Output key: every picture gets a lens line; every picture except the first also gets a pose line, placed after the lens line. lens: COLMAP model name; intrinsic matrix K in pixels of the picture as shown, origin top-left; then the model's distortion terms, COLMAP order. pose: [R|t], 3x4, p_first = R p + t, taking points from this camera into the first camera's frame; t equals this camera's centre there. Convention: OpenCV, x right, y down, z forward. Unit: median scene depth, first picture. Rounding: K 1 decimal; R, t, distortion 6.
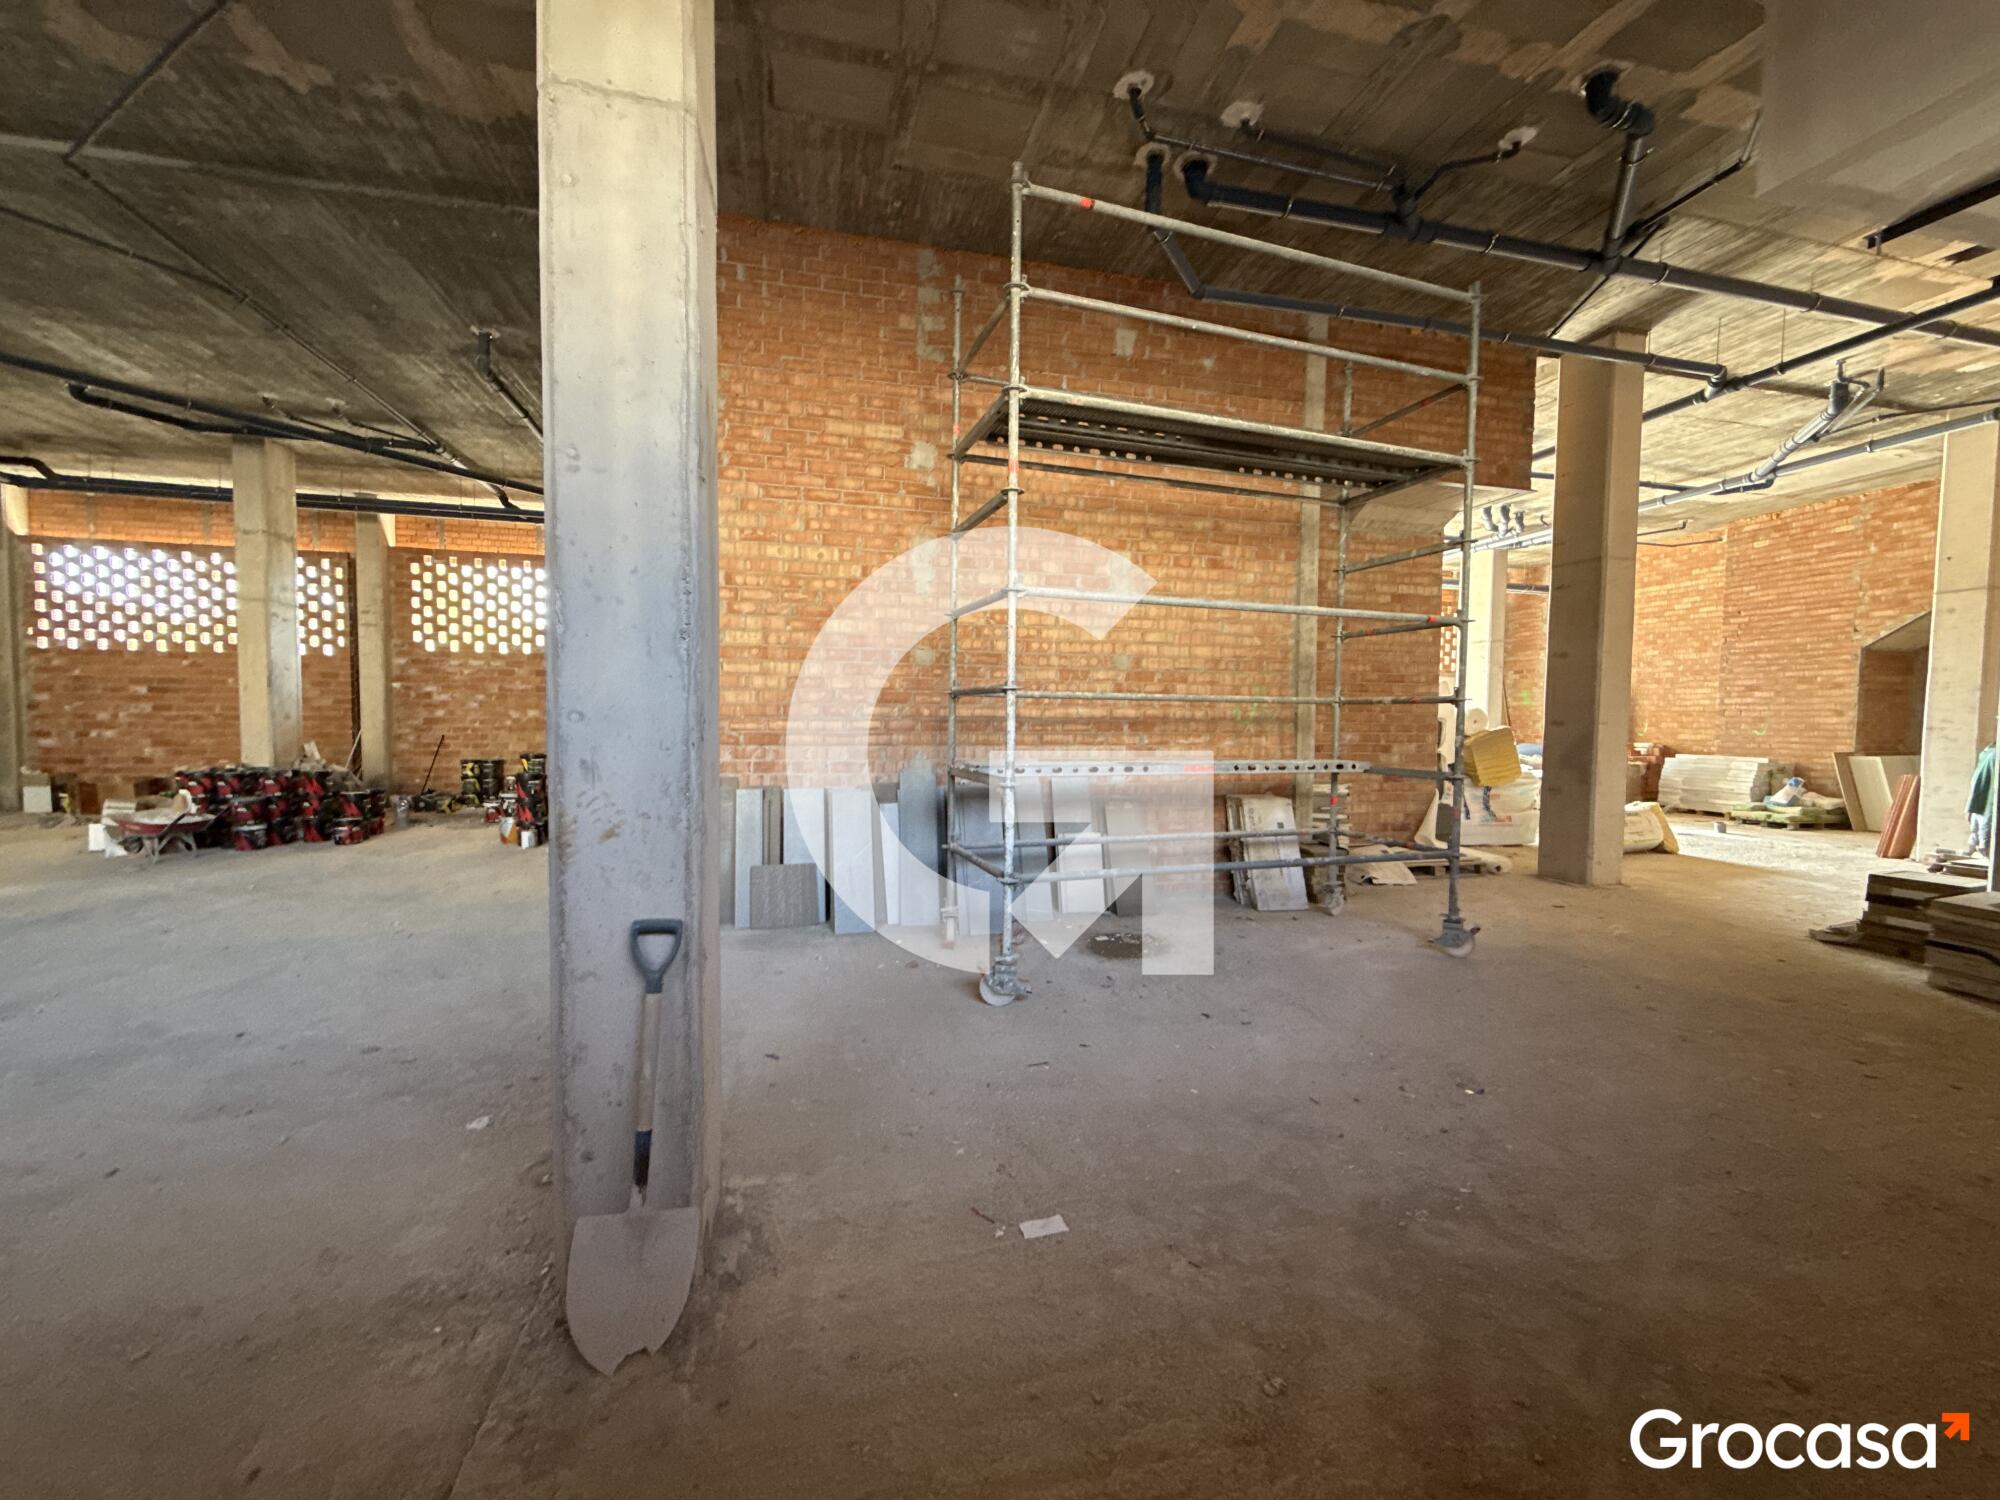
lens RADIAL K [[809.9, 0, 1001.0], [0, 809.9, 753.9], [0, 0, 1]] dist [0.002824, 0.000215]
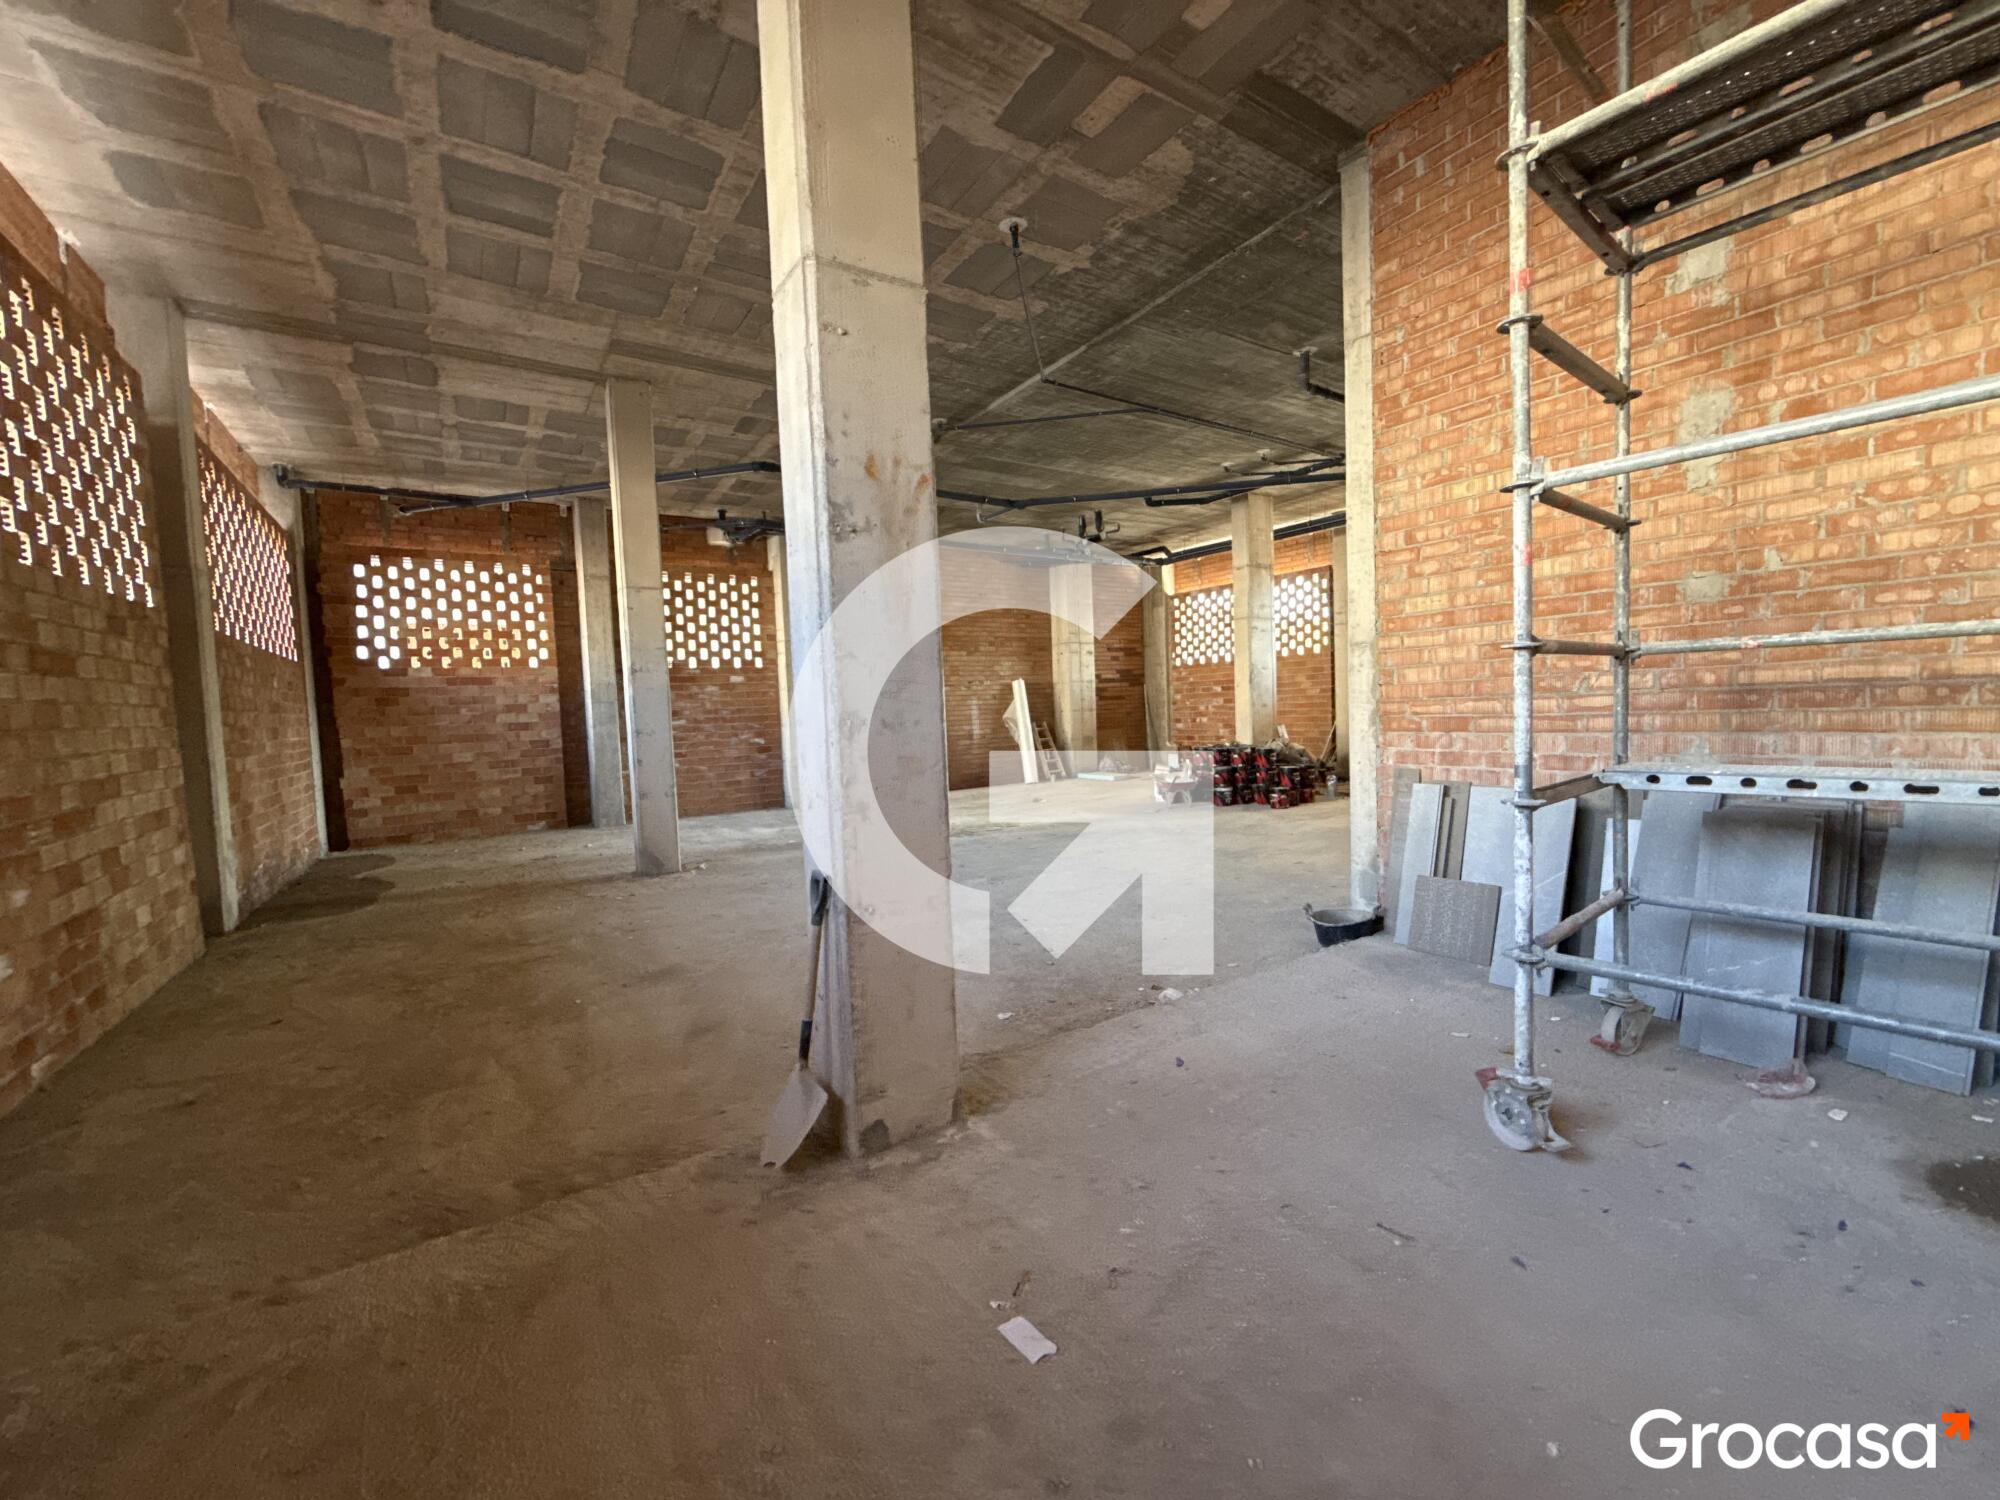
lens RADIAL K [[809.9, 0, 996.0], [0, 809.9, 753.9], [0, 0, 1]] dist [0.002824, 0.000215]
pose [[0.321163, 0.029156, -0.946575, 0.324829], [-0.001818, 0.999543, 0.030171, -0.011791], [0.947022, -0.007969, 0.321069, 0.290088]]
